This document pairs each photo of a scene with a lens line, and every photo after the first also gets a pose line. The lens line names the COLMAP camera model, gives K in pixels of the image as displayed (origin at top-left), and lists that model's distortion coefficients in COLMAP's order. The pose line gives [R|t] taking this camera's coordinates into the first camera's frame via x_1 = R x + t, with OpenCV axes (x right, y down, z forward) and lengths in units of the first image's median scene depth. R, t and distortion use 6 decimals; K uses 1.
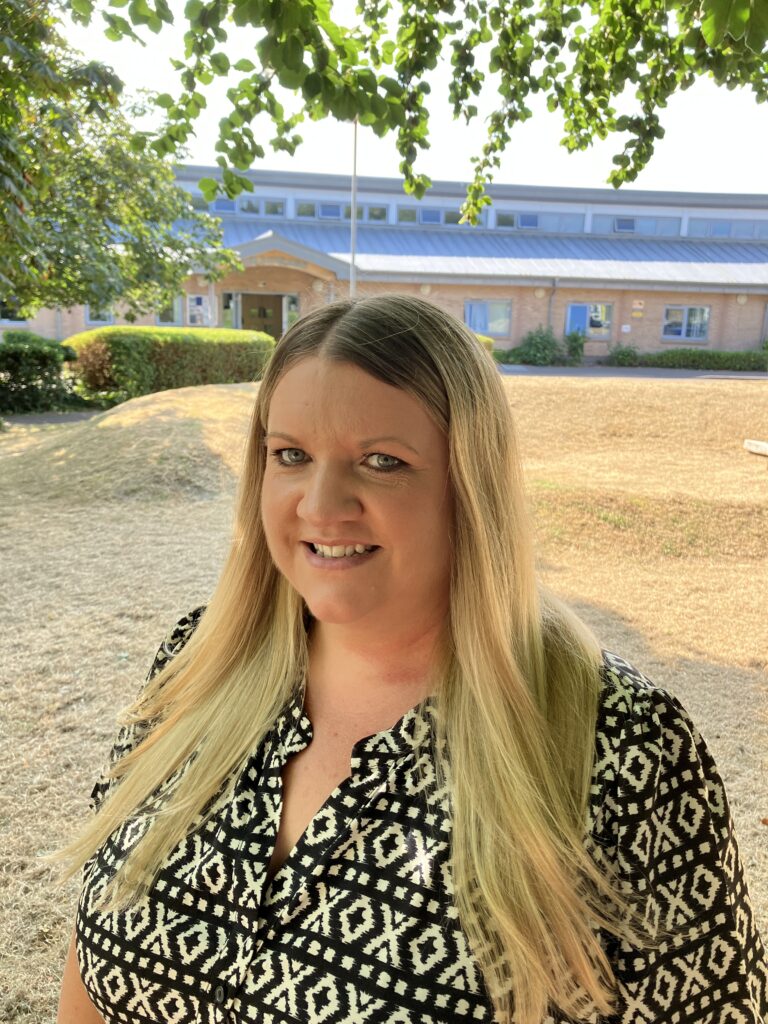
lens RADIAL K [[888.0, 0, 384.0], [0, 888.0, 512.0], [0, 0, 1]] dist [-0.008740, 0.129392]
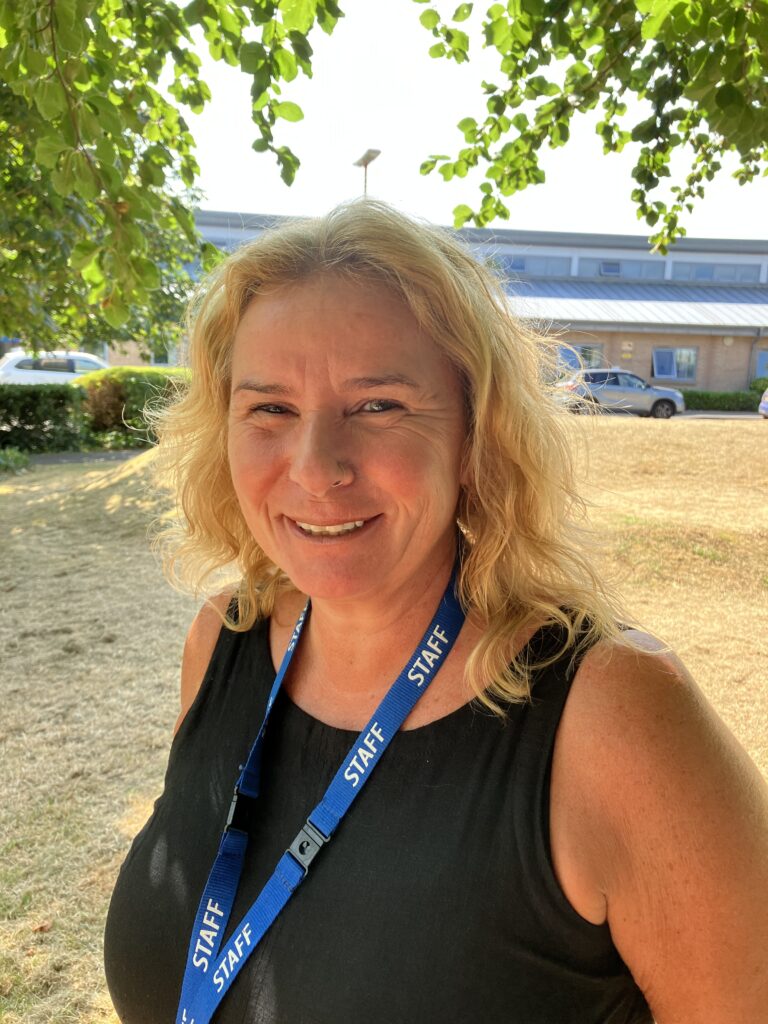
lens RADIAL K [[888.0, 0, 384.0], [0, 888.0, 512.0], [0, 0, 1]] dist [-0.008740, 0.129392]
pose [[0.999716, -0.004432, 0.023398, -0.128921], [0.005490, 0.998956, -0.045360, 0.004256], [-0.023172, 0.045476, 0.998697, 0.013356]]
